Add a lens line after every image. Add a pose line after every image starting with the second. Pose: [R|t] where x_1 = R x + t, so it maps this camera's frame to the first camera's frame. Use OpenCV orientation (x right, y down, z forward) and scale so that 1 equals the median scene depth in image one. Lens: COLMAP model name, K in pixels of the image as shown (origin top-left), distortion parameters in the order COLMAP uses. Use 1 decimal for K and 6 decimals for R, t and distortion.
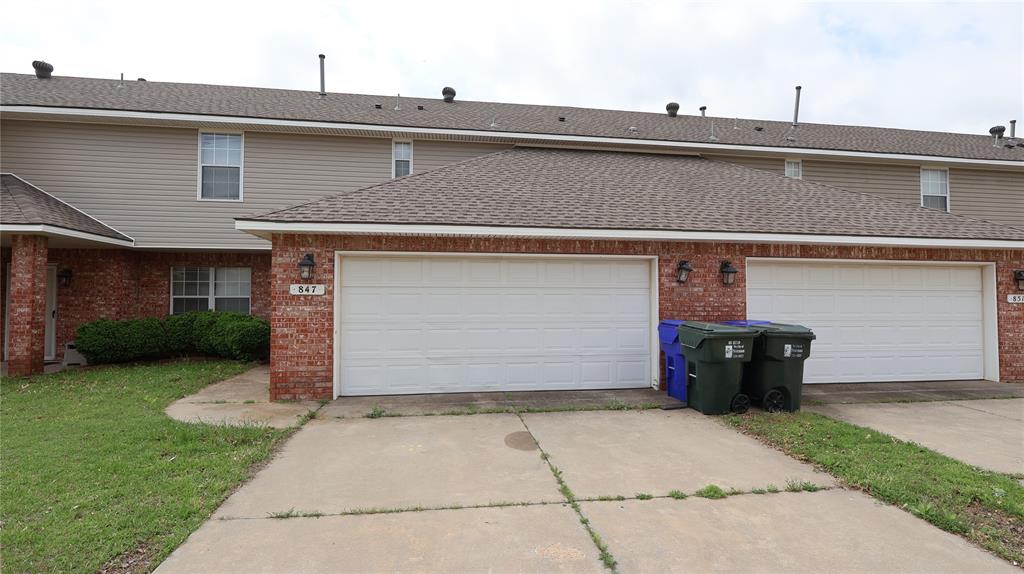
lens RADIAL K [[467.5, 0, 512.0], [0, 467.5, 287.0], [0, 0, 1]] dist [0.001675, -0.000127]
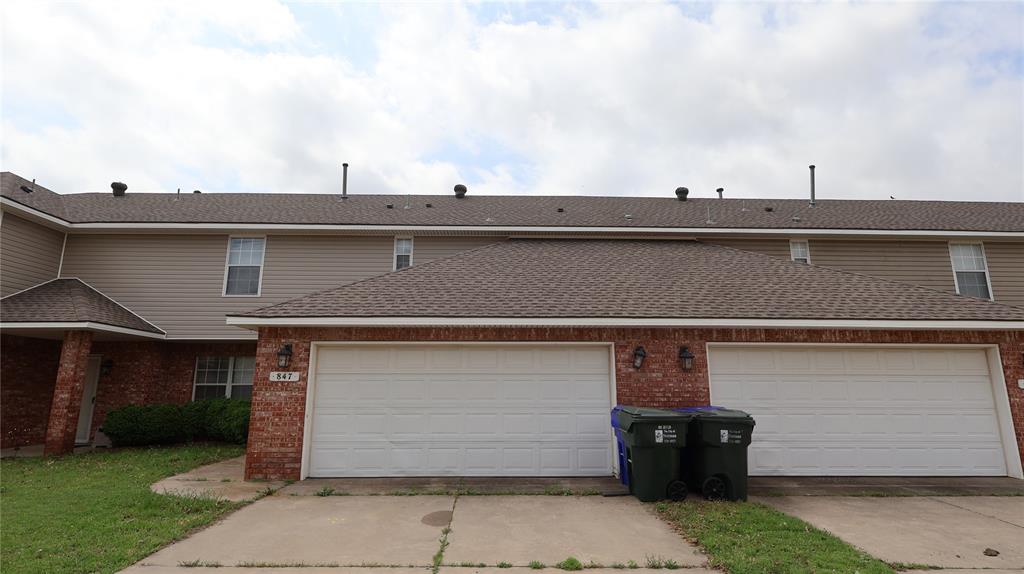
lens RADIAL K [[498.9, 0, 512.0], [0, 498.9, 287.0], [0, 0, 1]] dist [0.000880, 0.000147]
pose [[0.992798, -0.024999, -0.117160, 0.206598], [0.004382, 0.984908, -0.173023, 0.003071], [0.119717, 0.171263, 0.977925, -0.117370]]
